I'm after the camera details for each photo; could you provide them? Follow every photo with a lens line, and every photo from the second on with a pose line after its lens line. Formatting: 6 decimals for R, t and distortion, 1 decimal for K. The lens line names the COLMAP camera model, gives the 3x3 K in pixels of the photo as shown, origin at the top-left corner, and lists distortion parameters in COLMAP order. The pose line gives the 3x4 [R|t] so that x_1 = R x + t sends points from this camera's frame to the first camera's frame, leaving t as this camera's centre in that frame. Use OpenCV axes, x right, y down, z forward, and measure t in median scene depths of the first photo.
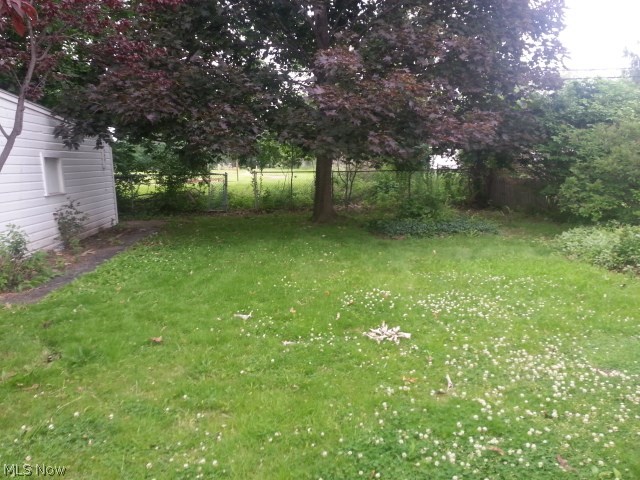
lens RADIAL K [[510.3, 0, 319.3], [0, 510.3, 240.5], [0, 0, 1]] dist [0.045487, -0.012437]
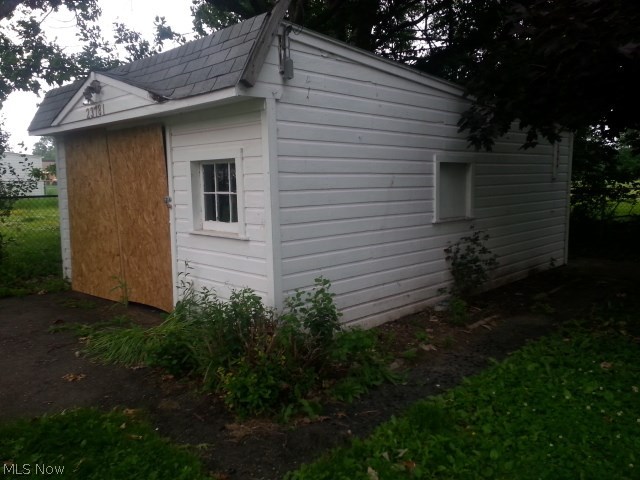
lens RADIAL K [[510.3, 0, 318.5], [0, 510.3, 240.5], [0, 0, 1]] dist [0.045487, -0.012437]
pose [[0.634450, 0.120062, -0.763583, -0.124073], [-0.129410, 0.990419, 0.048204, -0.071336], [0.762054, 0.068233, 0.643908, 0.451218]]
